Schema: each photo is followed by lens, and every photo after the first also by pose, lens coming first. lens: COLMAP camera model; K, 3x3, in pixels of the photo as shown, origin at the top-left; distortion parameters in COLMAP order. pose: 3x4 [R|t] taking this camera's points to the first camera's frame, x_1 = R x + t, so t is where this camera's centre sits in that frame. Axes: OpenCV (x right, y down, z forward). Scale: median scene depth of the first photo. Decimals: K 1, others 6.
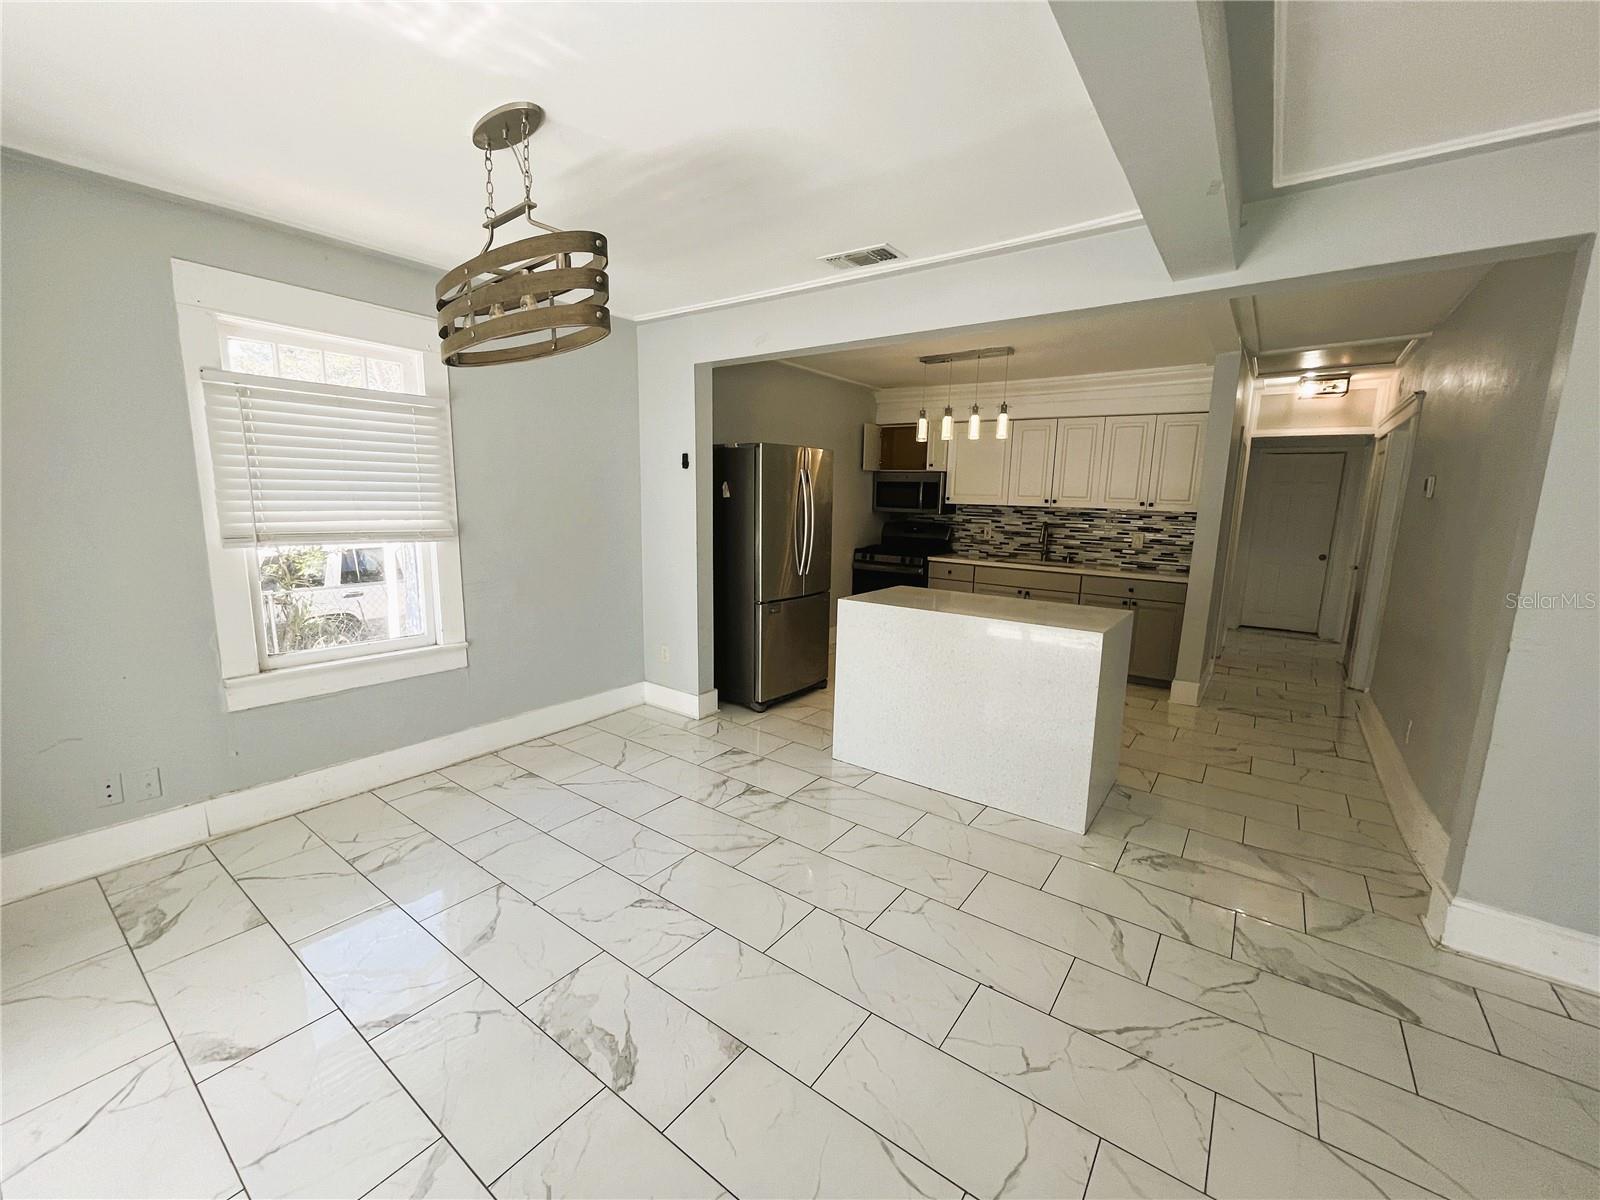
lens RADIAL K [[646.4, 0, 795.1], [0, 646.4, 600.3], [0, 0, 1]] dist [-0.002894, 0.000305]
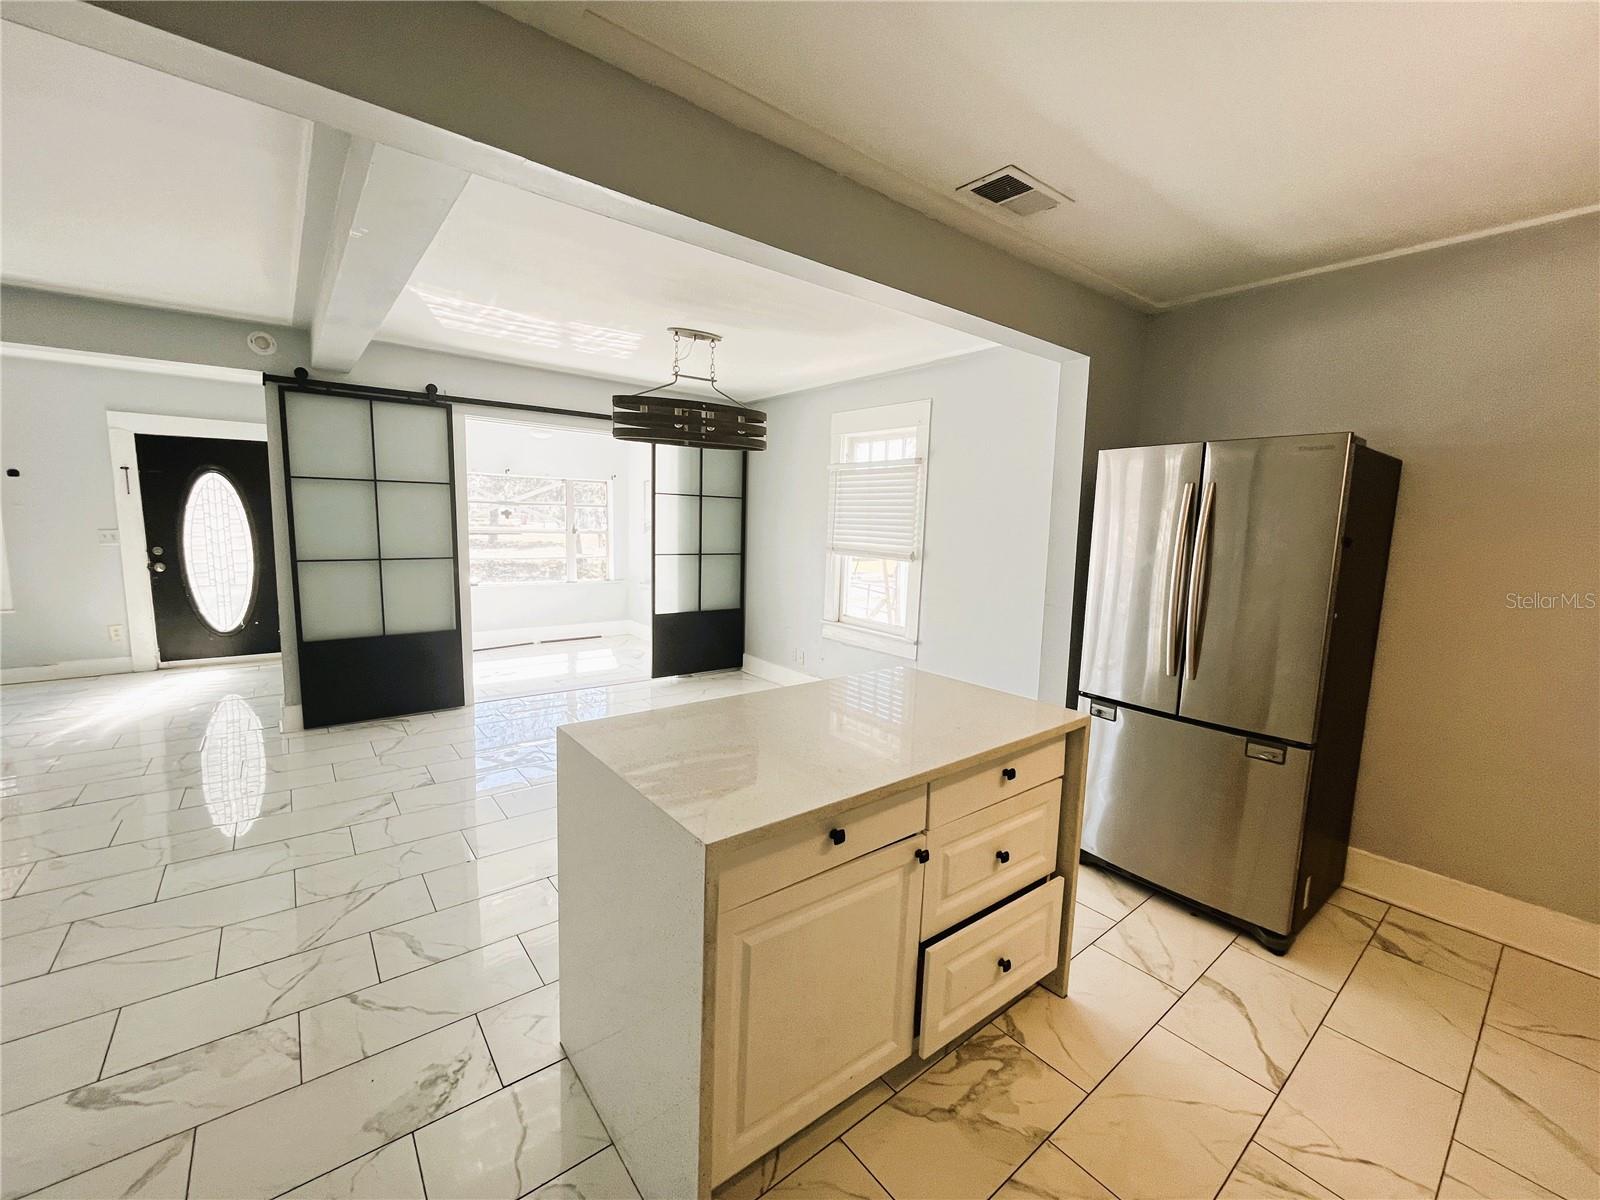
lens RADIAL K [[646.4, 0, 795.1], [0, 646.4, 600.3], [0, 0, 1]] dist [-0.002894, 0.000305]
pose [[-0.260283, 0.092397, -0.961101, 0.480421], [-0.188916, 0.971298, 0.144539, -0.094861], [0.946870, 0.219189, -0.235357, 0.640483]]
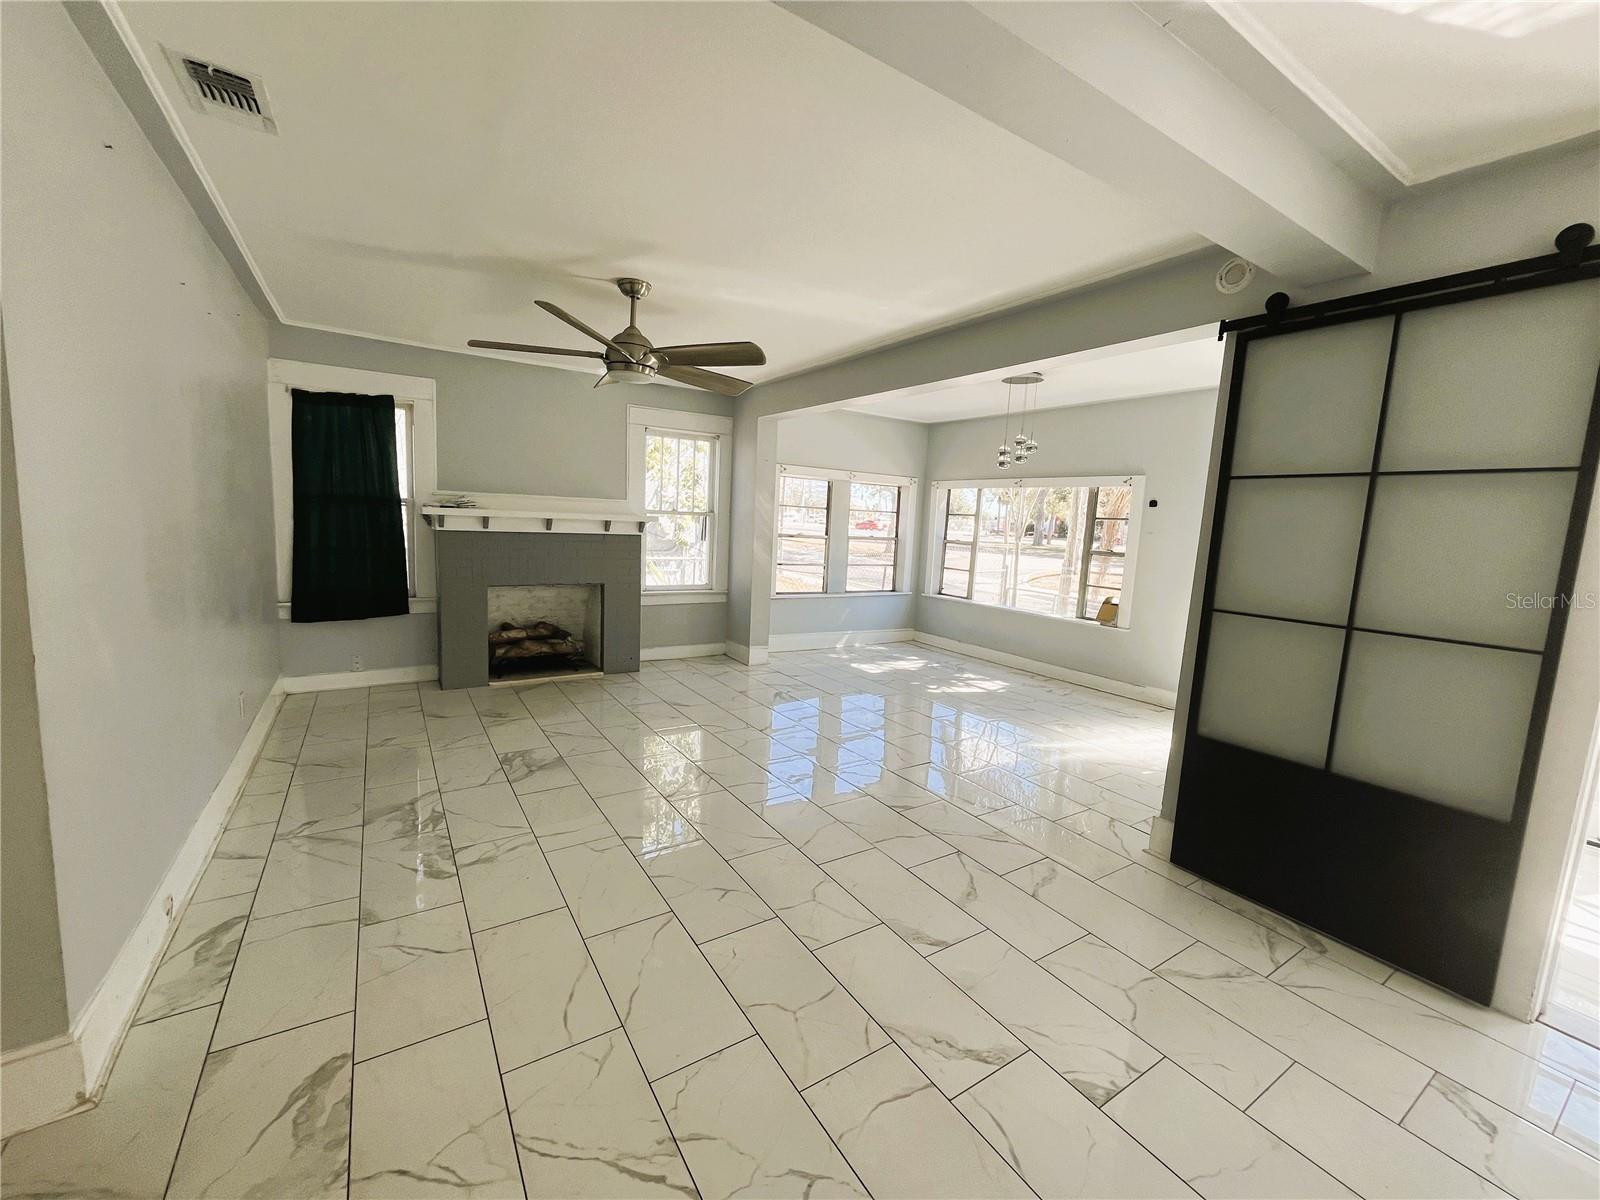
lens RADIAL K [[646.4, 0, 795.1], [0, 646.4, 600.3], [0, 0, 1]] dist [-0.002894, 0.000305]
pose [[-0.932136, -0.113637, 0.343815, 0.054596], [-0.012026, 0.958674, 0.284253, -0.062001], [-0.361908, 0.260828, -0.894981, 0.454927]]
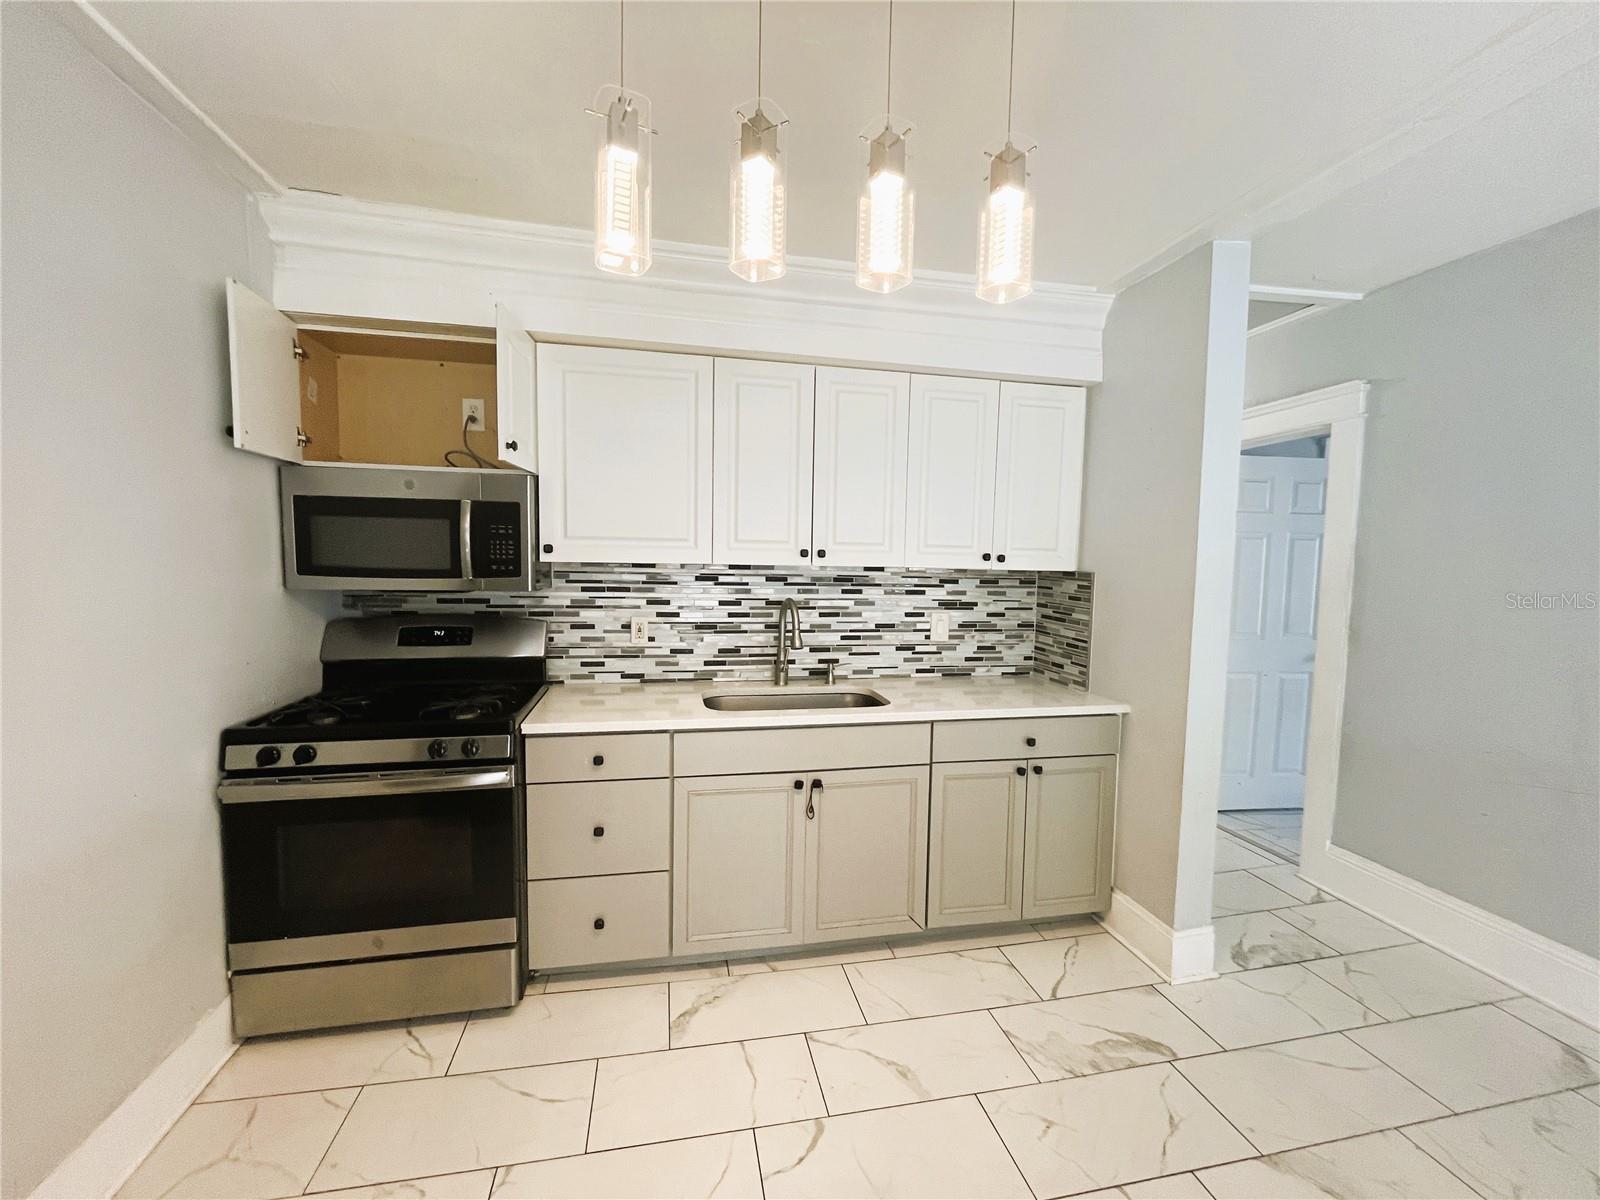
lens RADIAL K [[646.4, 0, 795.1], [0, 646.4, 600.3], [0, 0, 1]] dist [-0.002894, 0.000305]
pose [[0.667158, -0.061812, 0.742347, 0.063970], [0.121033, 0.992304, -0.026149, -0.113943], [-0.735018, 0.107295, 0.669505, 0.732691]]
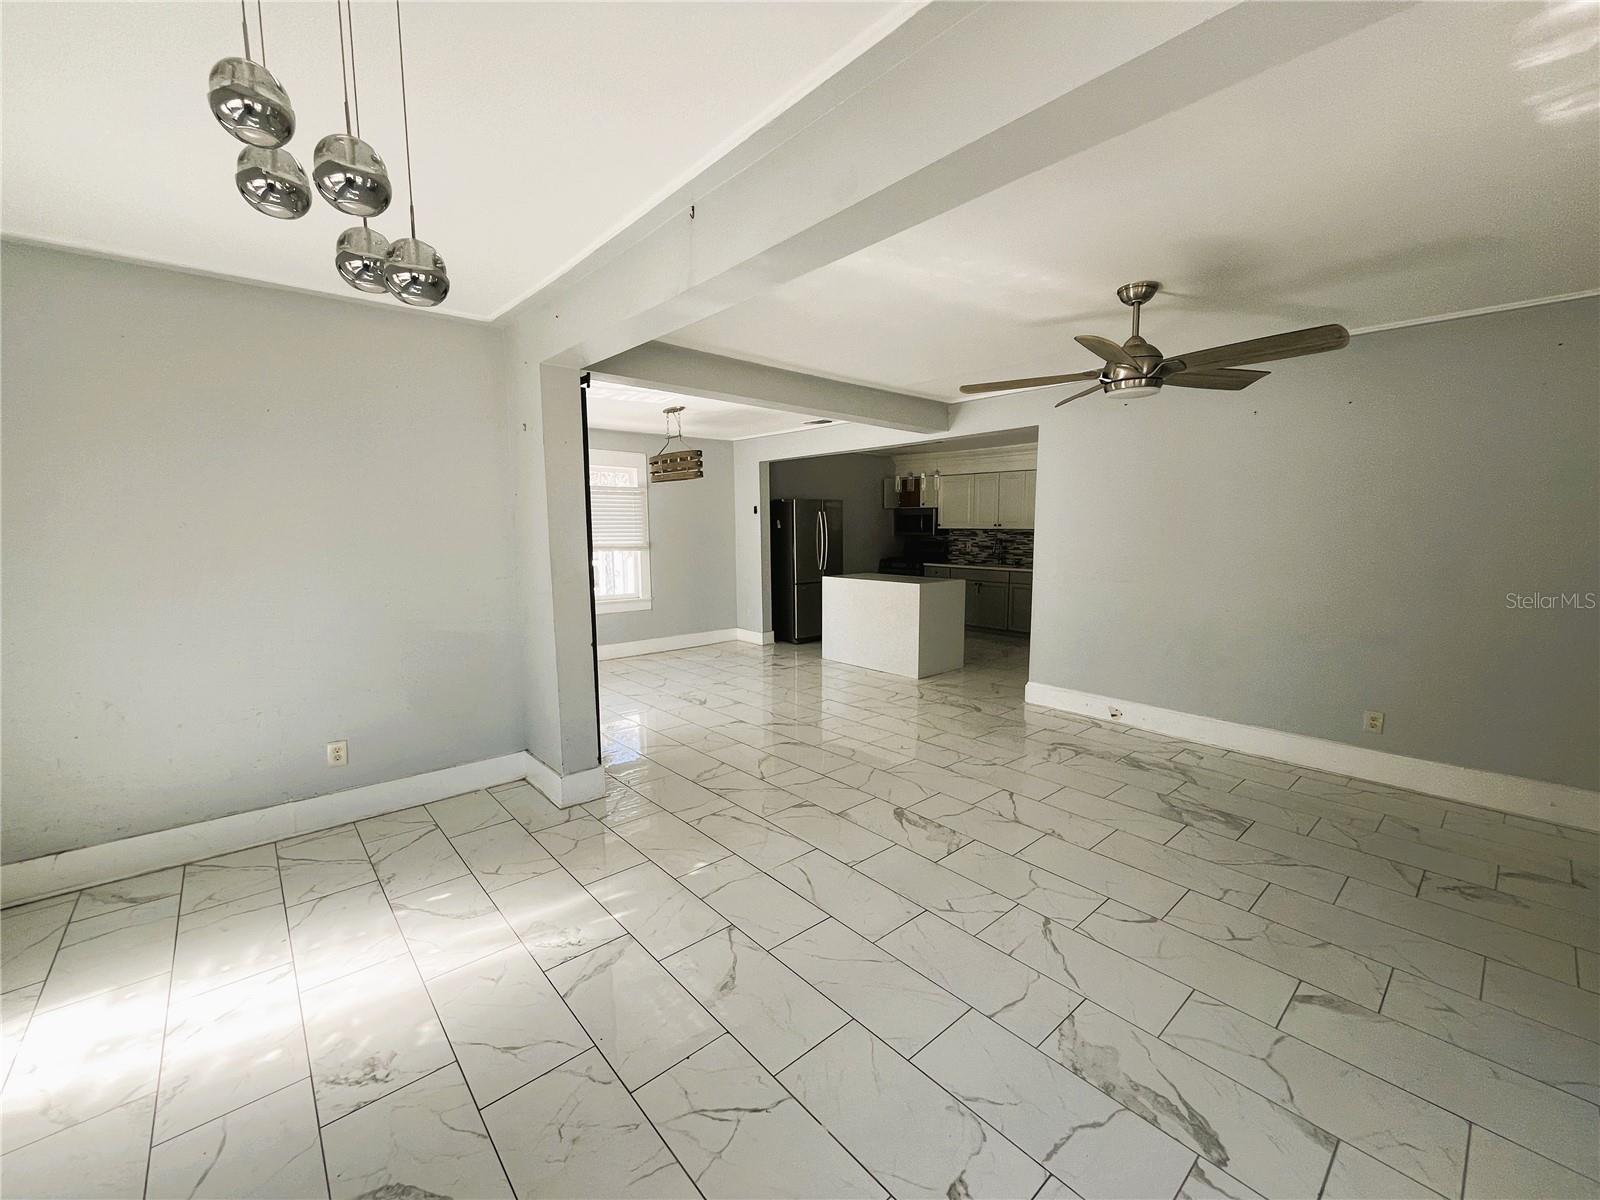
lens RADIAL K [[646.4, 0, 795.1], [0, 646.4, 600.3], [0, 0, 1]] dist [-0.002894, 0.000305]
pose [[0.976648, -0.002051, -0.214837, 0.258306], [-0.008261, 0.998857, -0.047089, 0.104422], [0.214688, 0.047764, 0.975514, -0.610193]]
